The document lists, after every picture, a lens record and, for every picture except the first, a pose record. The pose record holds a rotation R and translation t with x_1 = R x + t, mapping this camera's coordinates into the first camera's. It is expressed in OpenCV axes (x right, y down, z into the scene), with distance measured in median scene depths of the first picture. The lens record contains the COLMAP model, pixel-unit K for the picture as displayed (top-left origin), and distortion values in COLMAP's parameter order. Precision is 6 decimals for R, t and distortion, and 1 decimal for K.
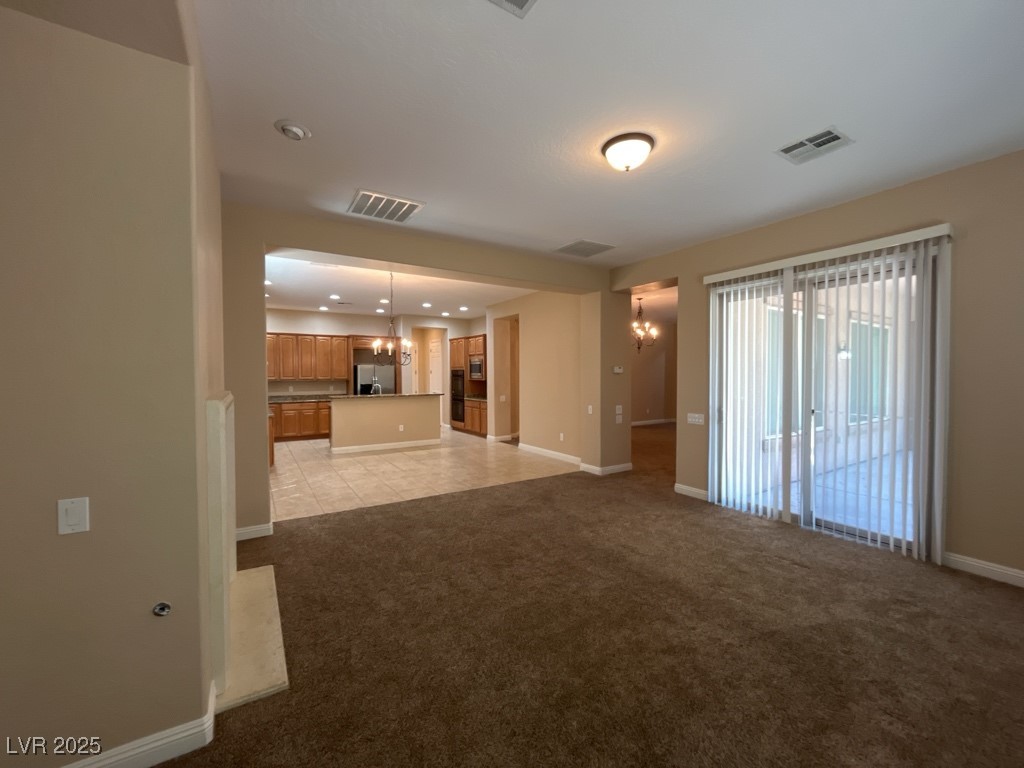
lens RADIAL K [[418.4, 0, 511.5], [0, 418.4, 383.4], [0, 0, 1]] dist [-0.002820, 0.000088]
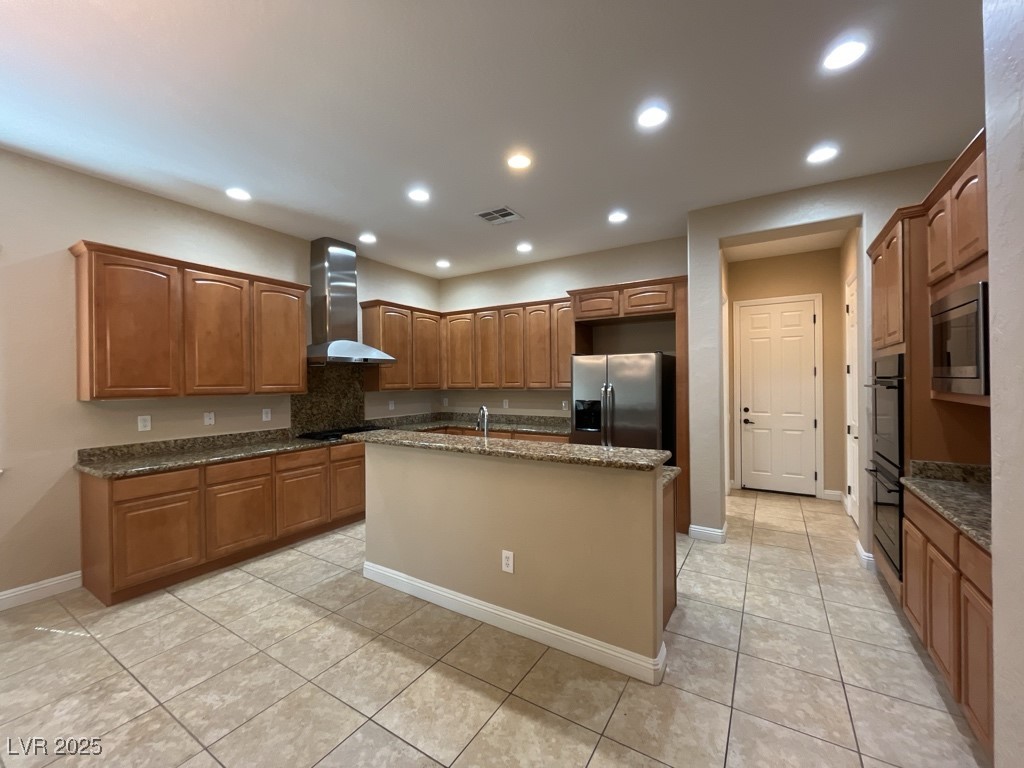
lens RADIAL K [[418.4, 0, 512.2], [0, 418.4, 381.7], [0, 0, 1]] dist [-0.002820, 0.000088]
pose [[0.436343, -0.001053, -0.899780, 0.000921], [-0.011308, 0.999914, -0.006654, -0.027893], [0.899710, 0.013078, 0.436293, 1.513696]]
